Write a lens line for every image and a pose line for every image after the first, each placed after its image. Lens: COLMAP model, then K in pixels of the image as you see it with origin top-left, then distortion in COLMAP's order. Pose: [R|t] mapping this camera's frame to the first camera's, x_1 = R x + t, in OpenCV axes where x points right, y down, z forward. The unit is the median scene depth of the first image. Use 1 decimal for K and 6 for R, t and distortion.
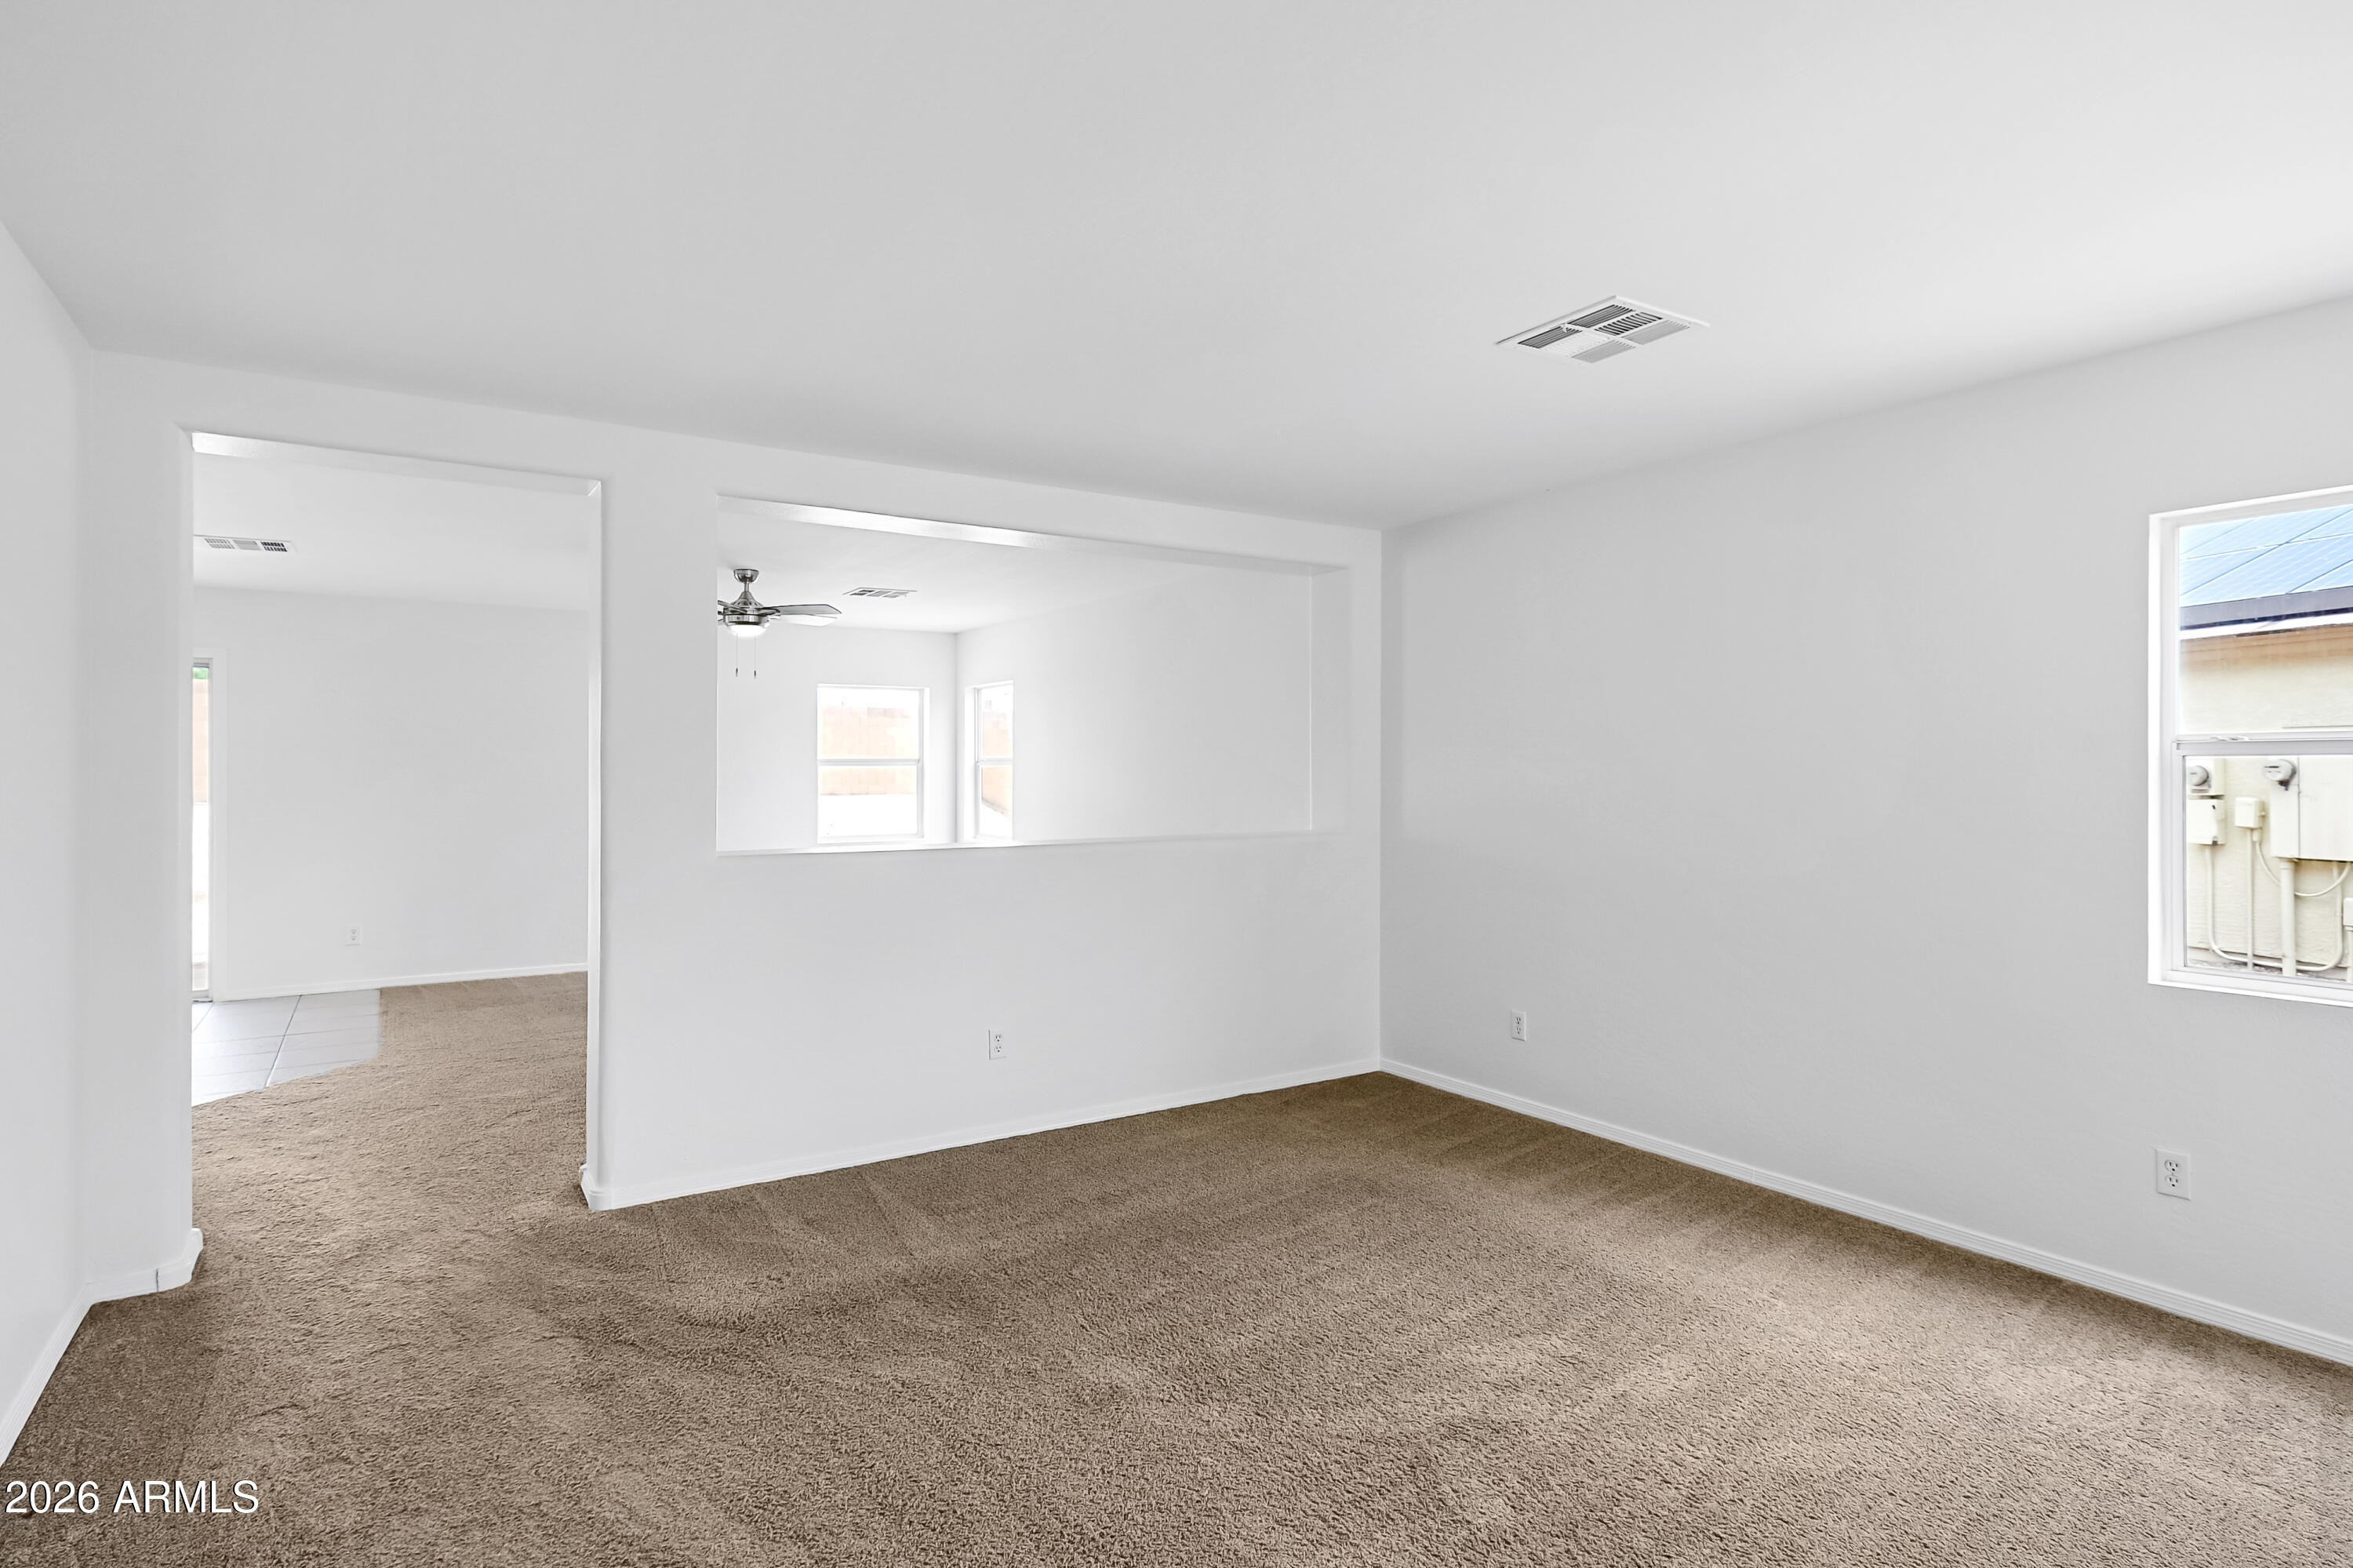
lens RADIAL K [[1227.8, 0, 1174.5], [0, 1227.8, 757.6], [0, 0, 1]] dist [-0.002201, -0.000489]
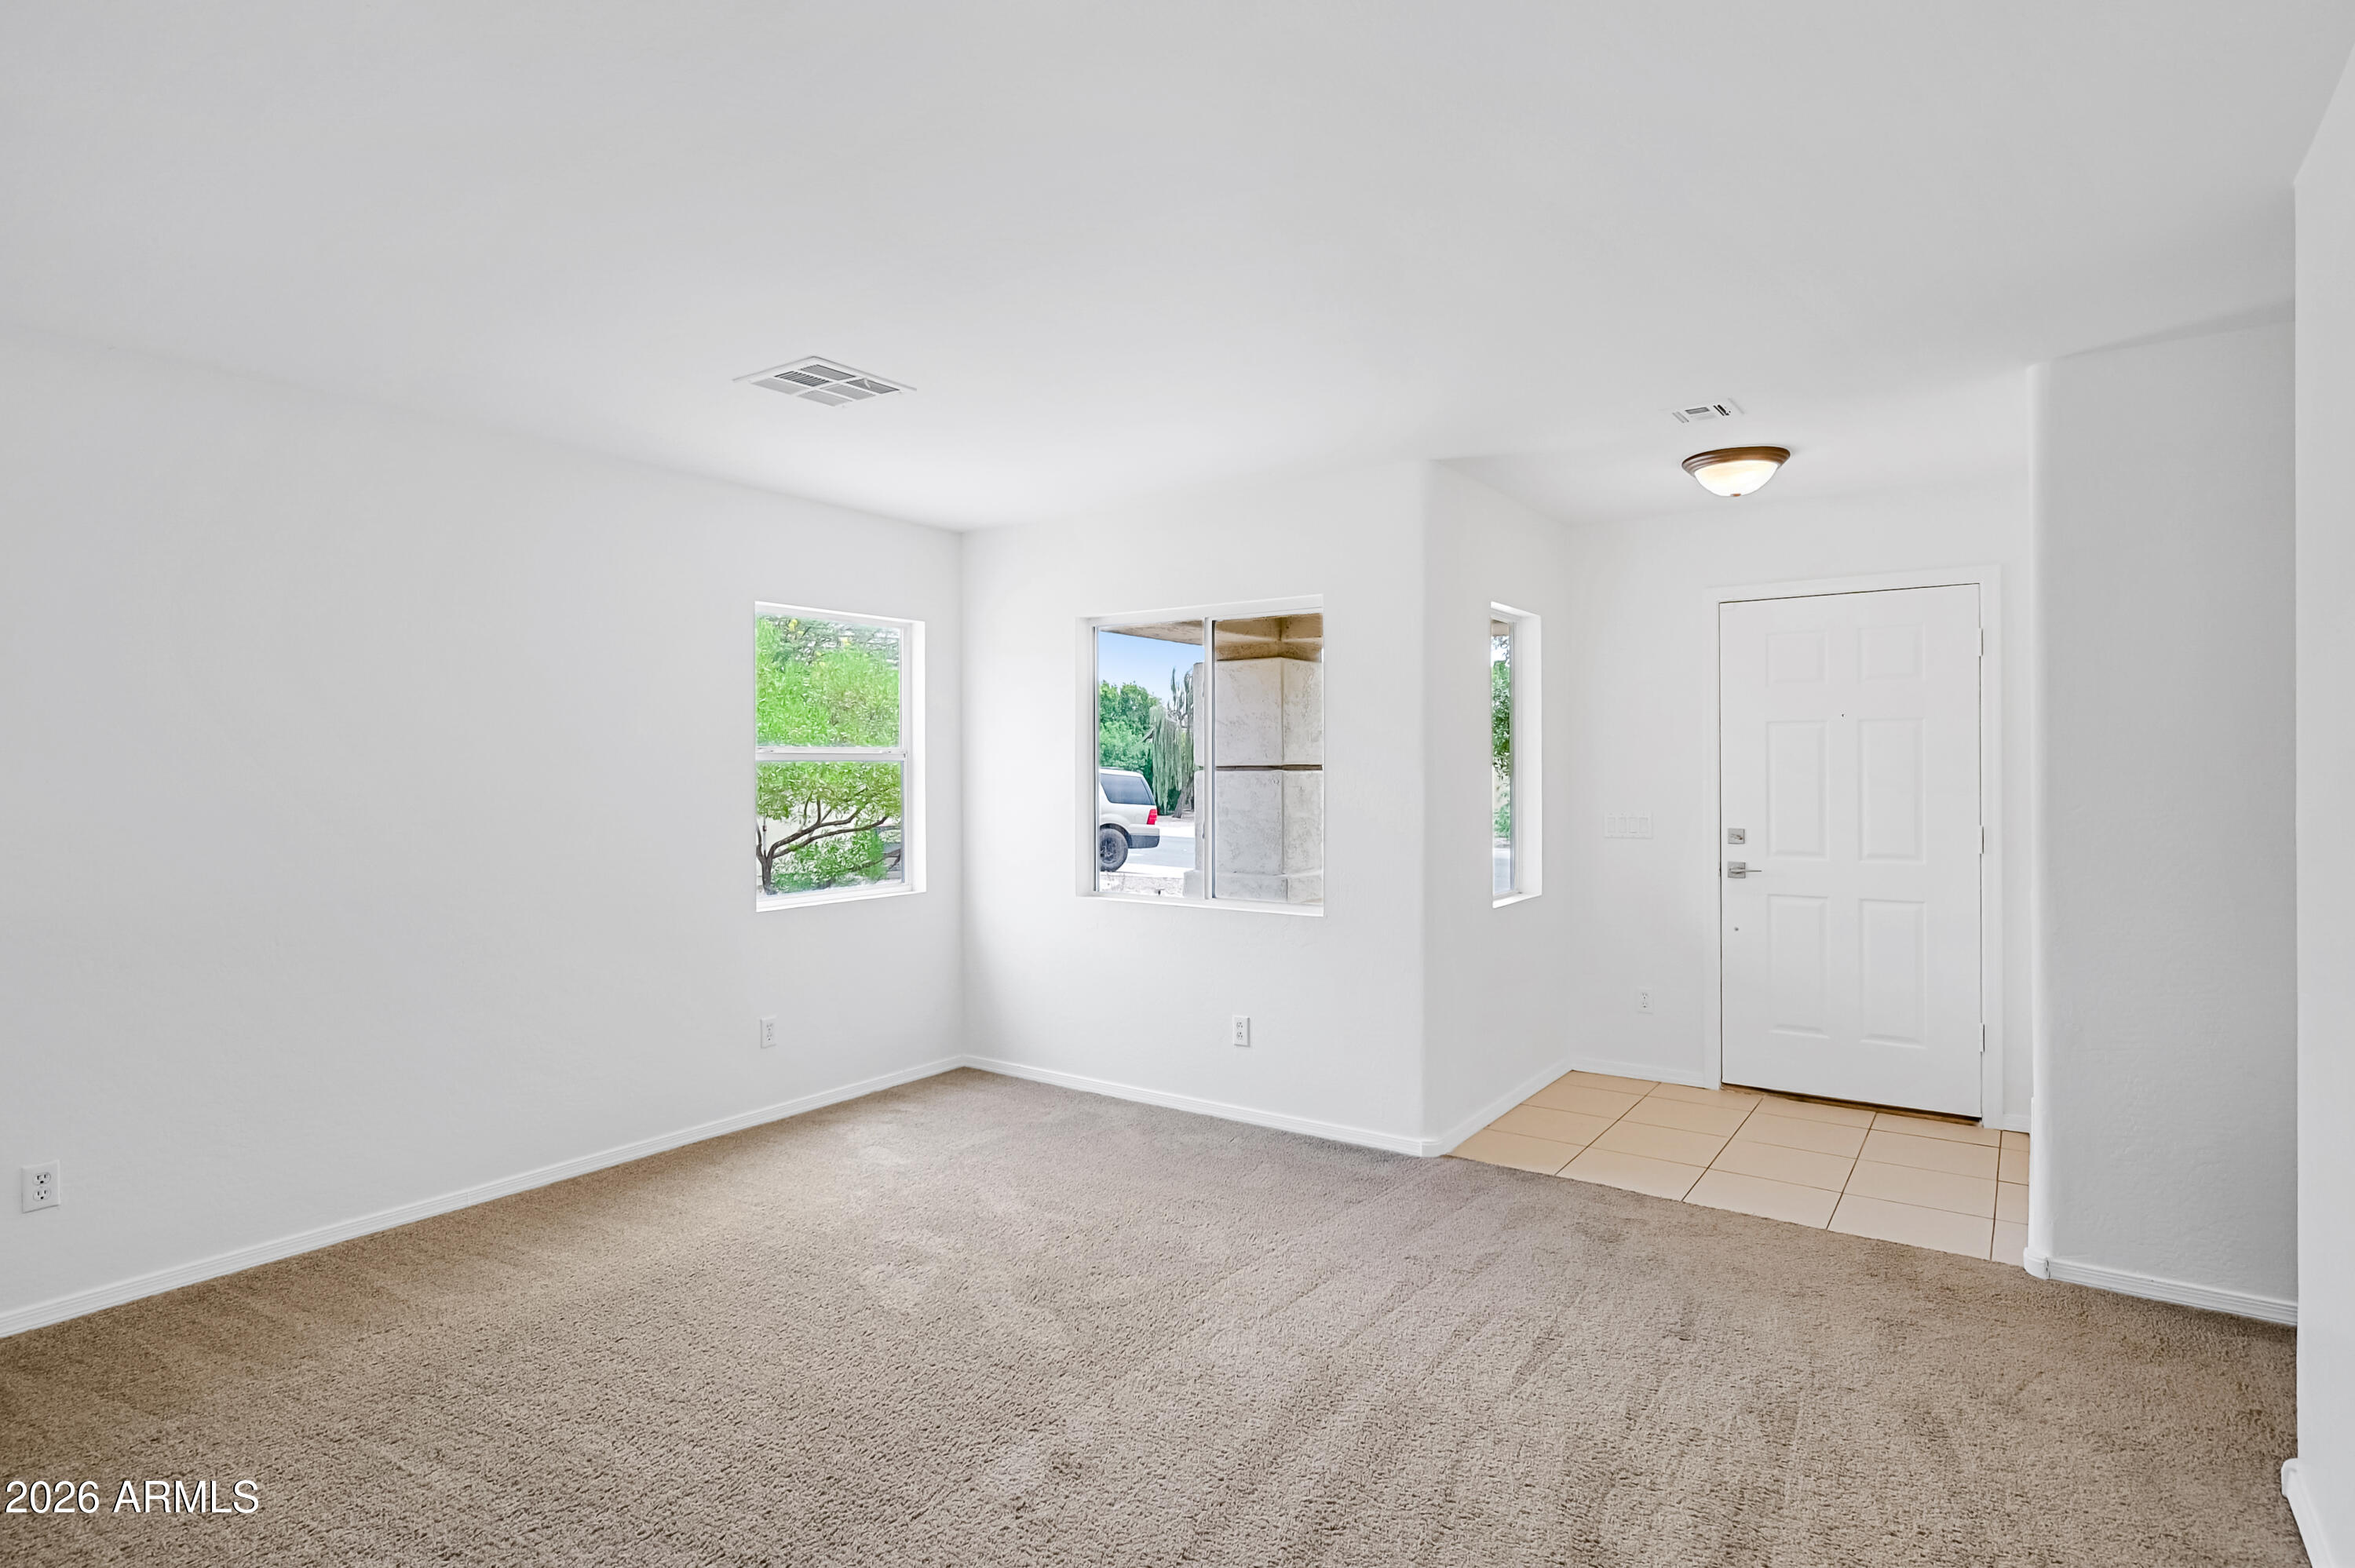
lens RADIAL K [[1228.7, 0, 1175.5], [0, 1228.7, 757.6], [0, 0, 1]] dist [-0.002201, -0.000489]
pose [[-0.381953, 0.008812, 0.924140, -0.757509], [-0.004629, 0.999924, -0.011447, 0.007982], [-0.924170, -0.008650, -0.381883, 1.042331]]
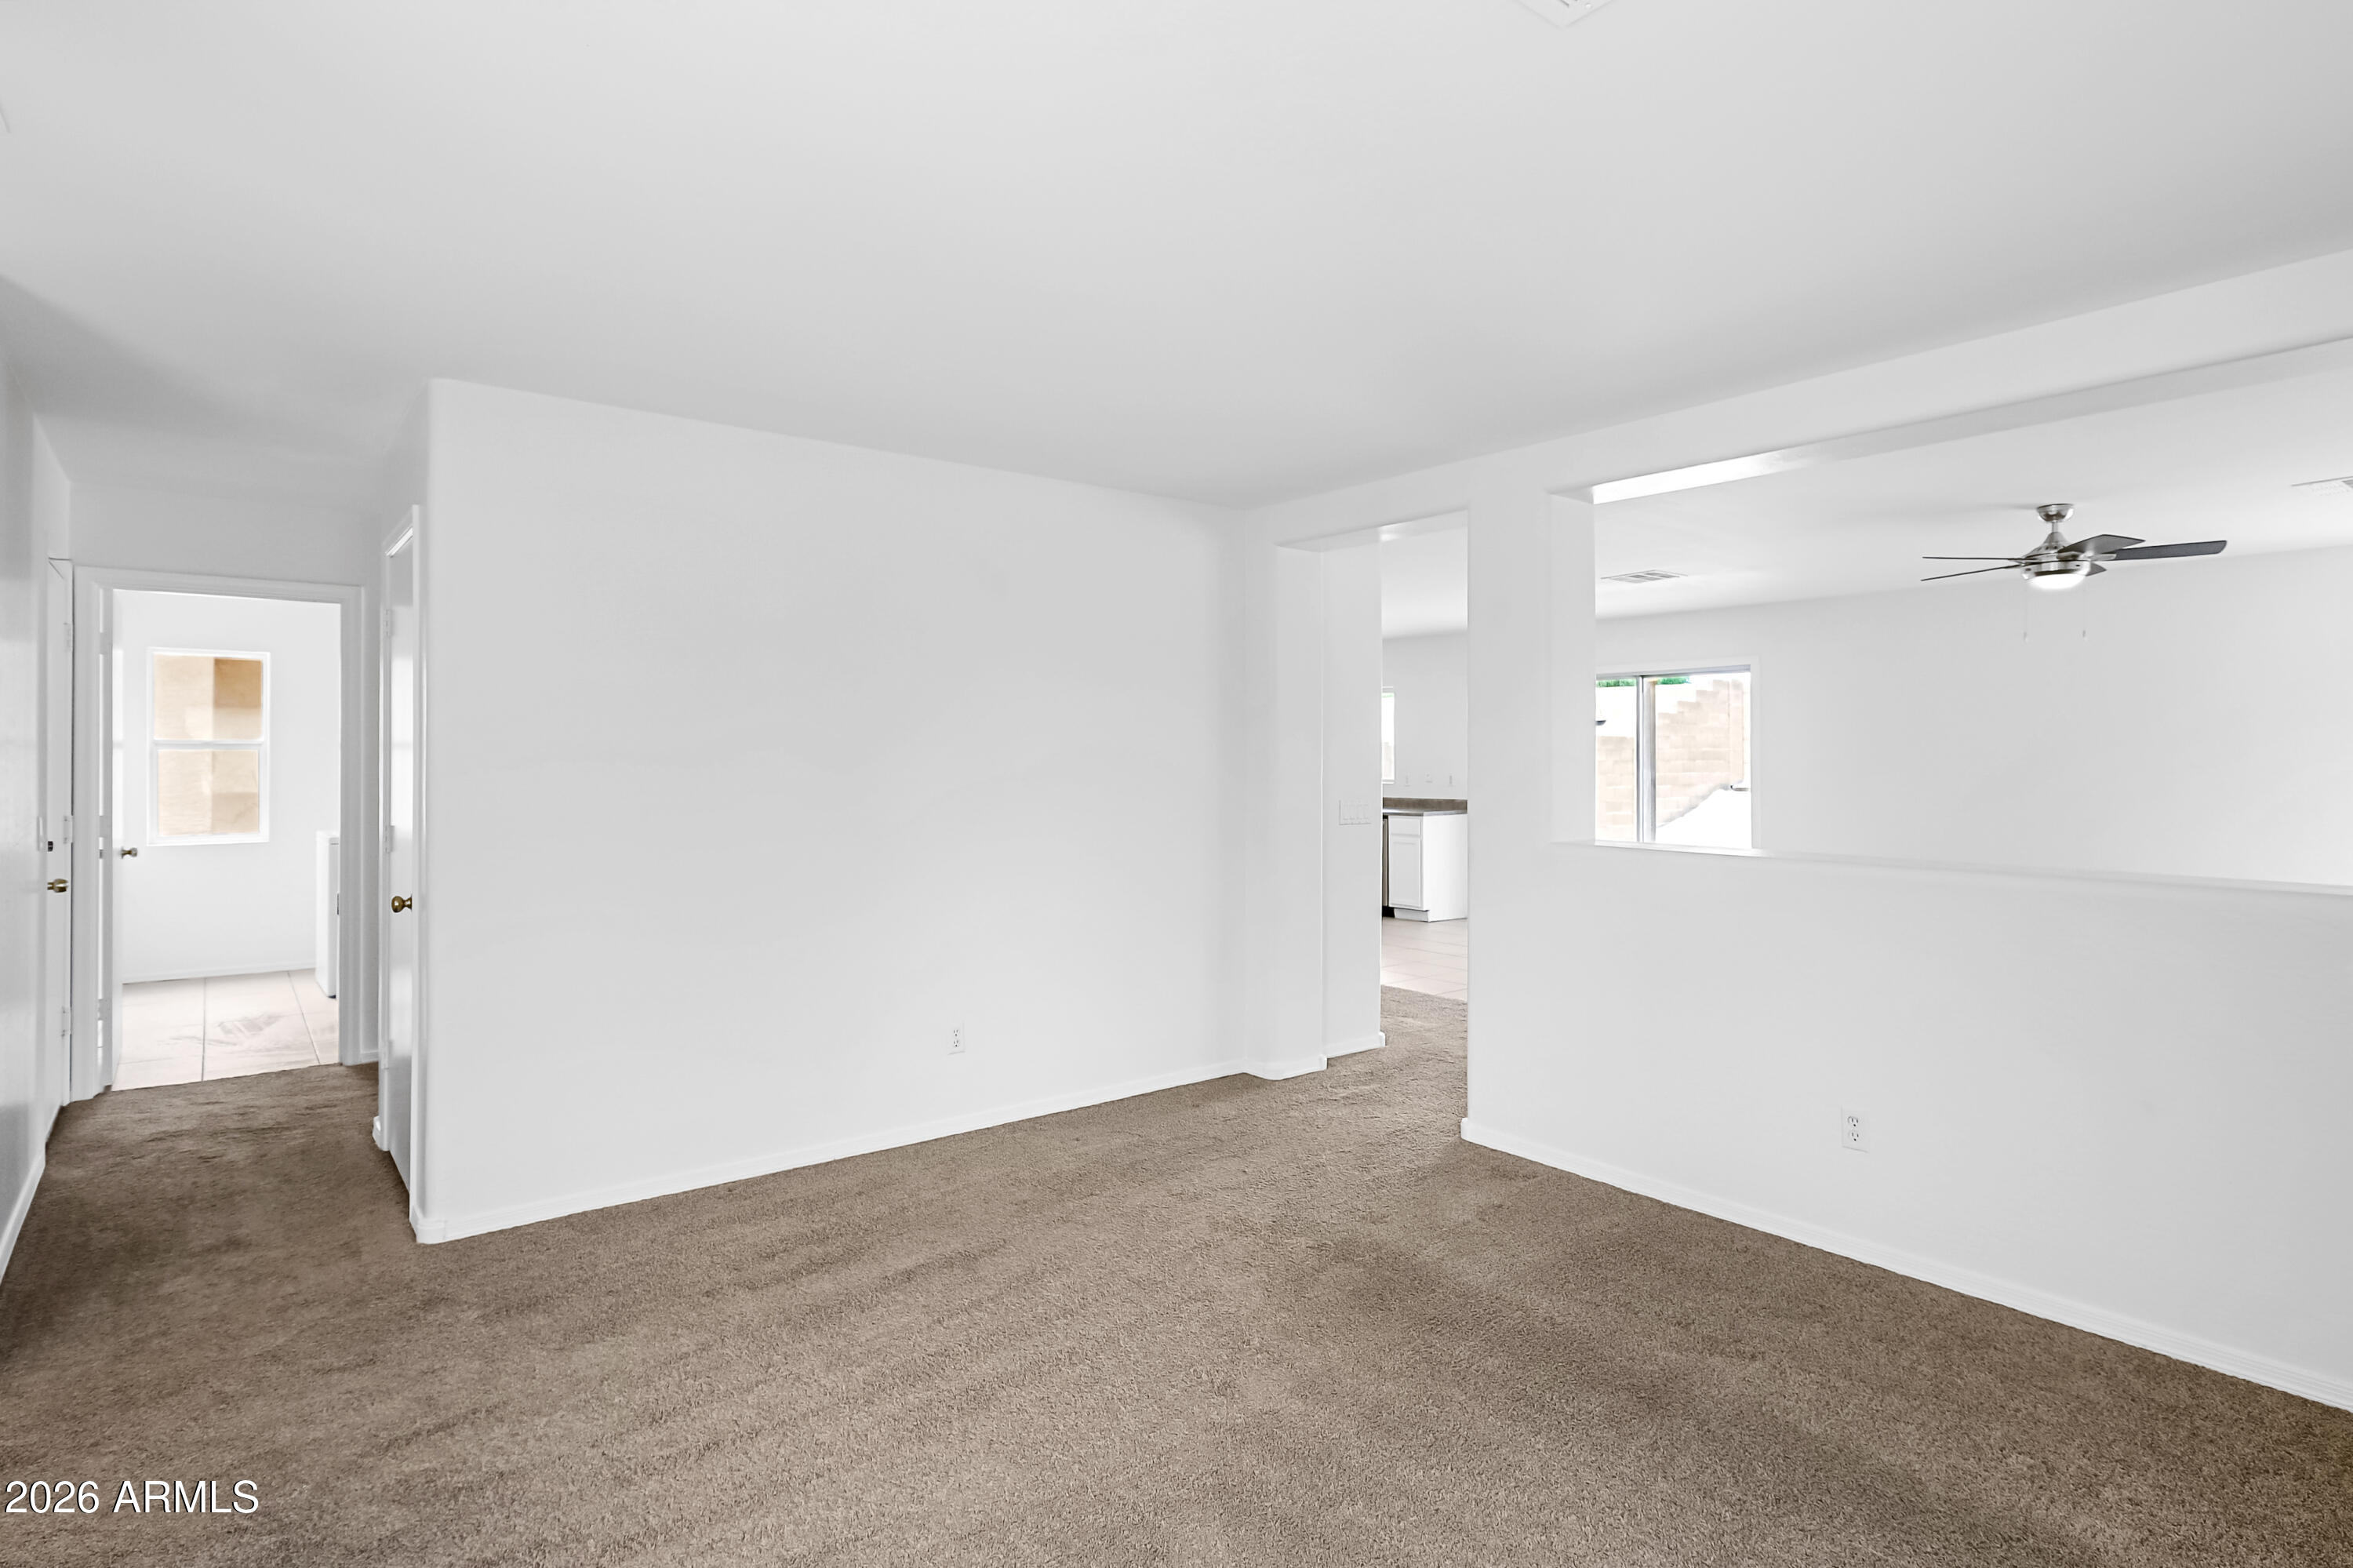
lens RADIAL K [[1227.8, 0, 1174.5], [0, 1227.8, 757.6], [0, 0, 1]] dist [-0.002201, -0.000489]
pose [[0.082771, 0.004893, -0.996557, 0.396172], [0.013209, 0.999895, 0.006006, -0.002517], [0.996481, -0.013661, 0.082698, 0.371784]]
